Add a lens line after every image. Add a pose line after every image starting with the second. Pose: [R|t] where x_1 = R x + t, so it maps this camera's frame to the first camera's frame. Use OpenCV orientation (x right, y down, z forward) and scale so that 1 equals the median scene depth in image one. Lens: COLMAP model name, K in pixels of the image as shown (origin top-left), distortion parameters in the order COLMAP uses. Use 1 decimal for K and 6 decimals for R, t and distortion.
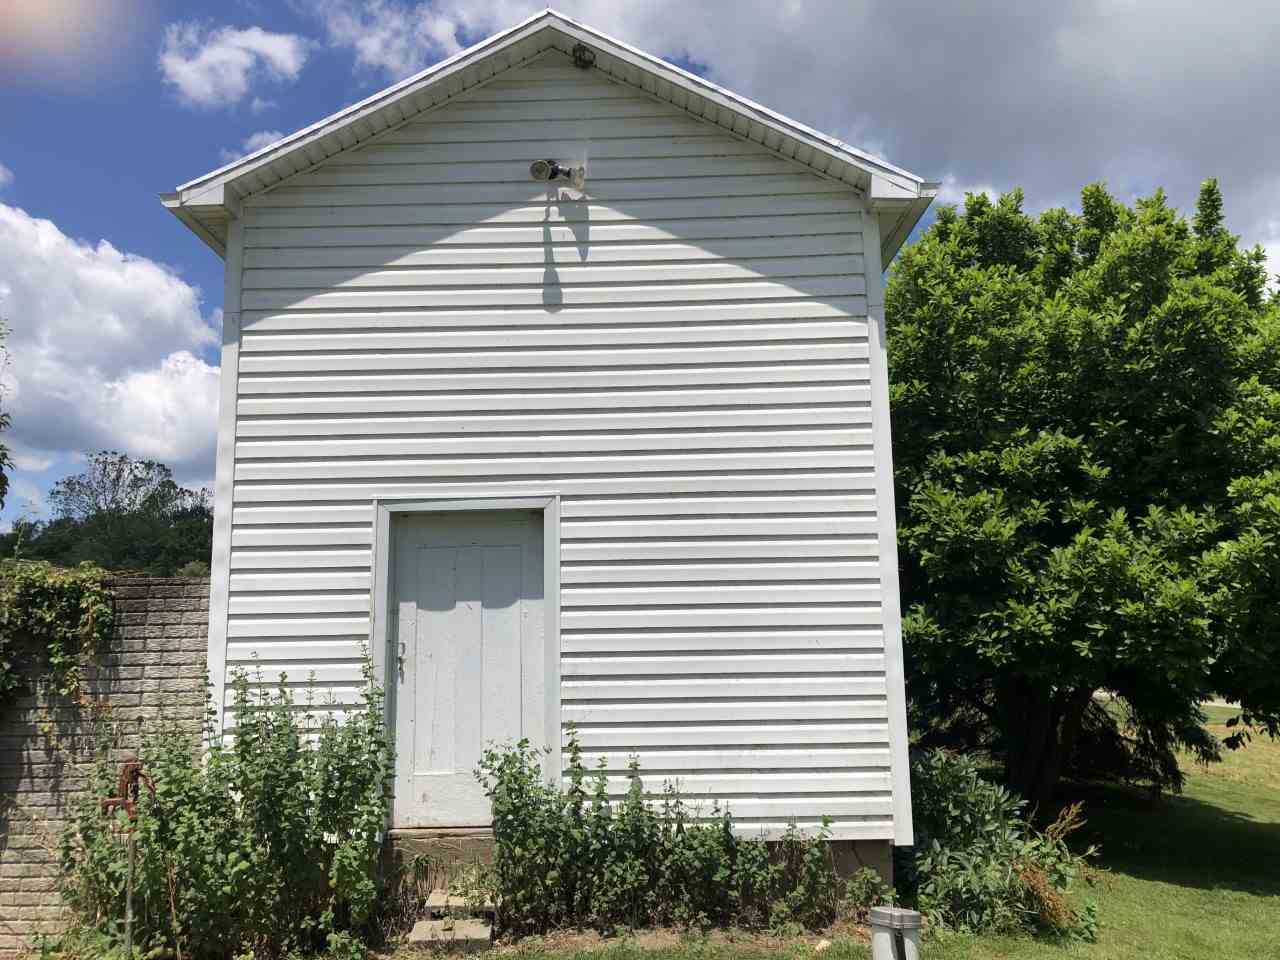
lens RADIAL K [[1065.5, 0, 638.7], [0, 1065.5, 472.8], [0, 0, 1]] dist [0.046544, -0.057383]
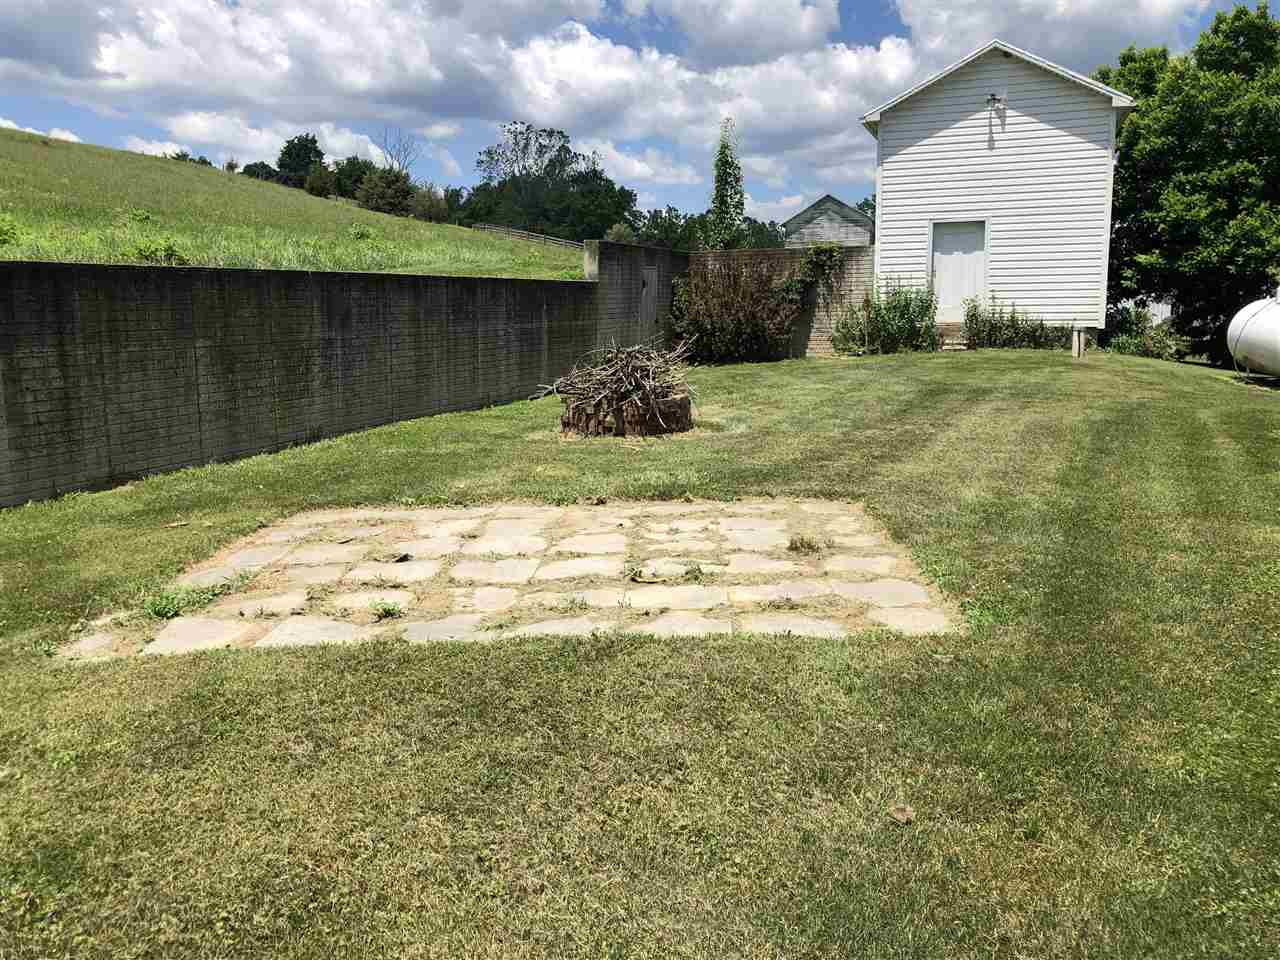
lens RADIAL K [[1065.5, 0, 641.4], [0, 1065.5, 460.9], [0, 0, 1]] dist [0.046544, -0.057383]
pose [[0.946341, 0.048646, -0.319488, -0.007303], [0.051173, 0.953577, 0.296771, -0.259769], [0.319093, -0.297195, 0.899919, -2.182088]]
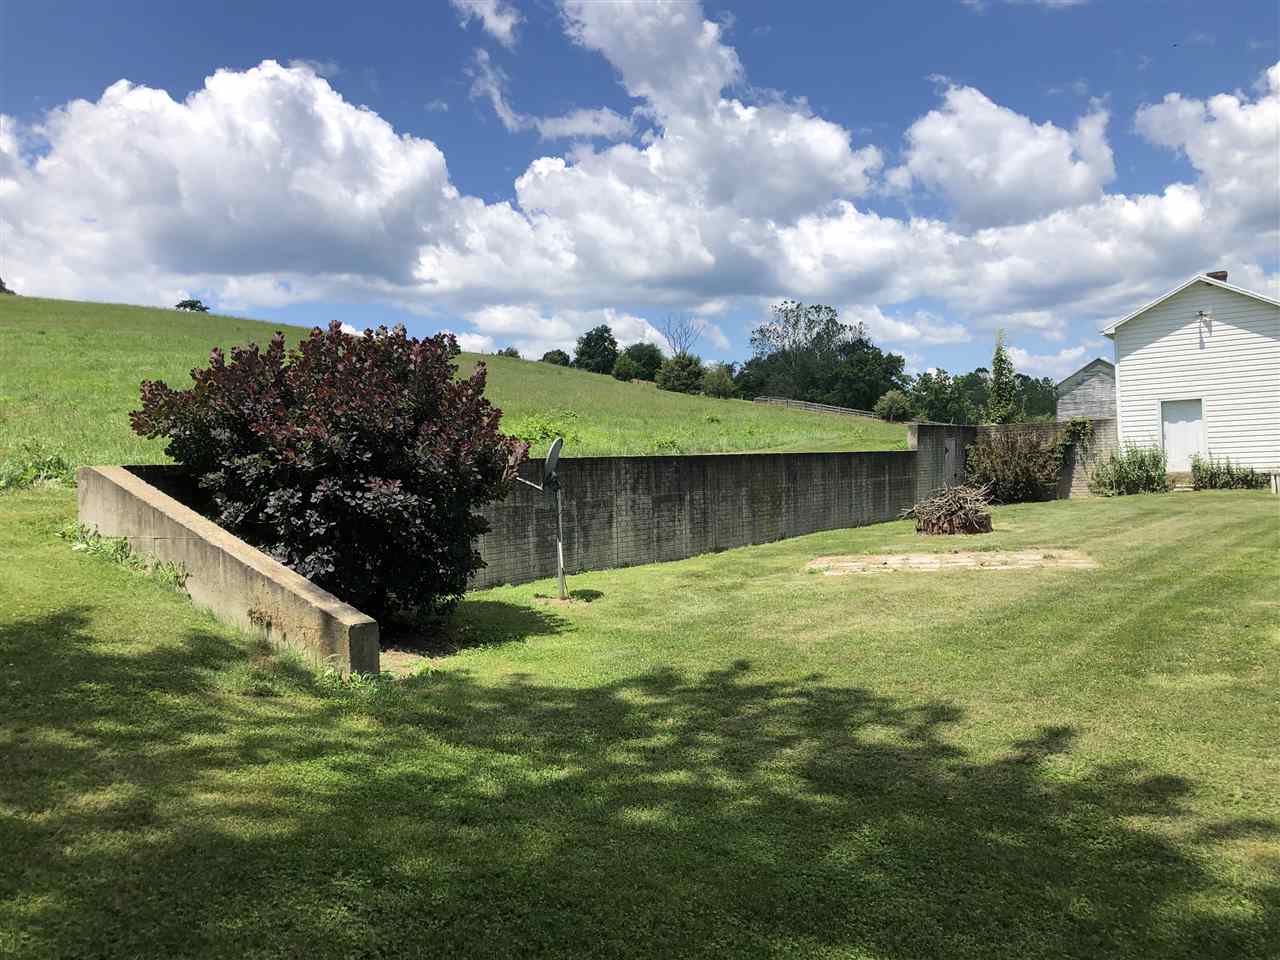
lens RADIAL K [[1065.5, 0, 648.1], [0, 1065.5, 481.9], [0, 0, 1]] dist [0.046544, -0.057383]
pose [[0.842871, -0.015948, -0.537879, 0.333858], [0.112701, 0.982624, 0.147471, -0.495994], [0.526182, -0.184918, 0.830023, -3.606255]]
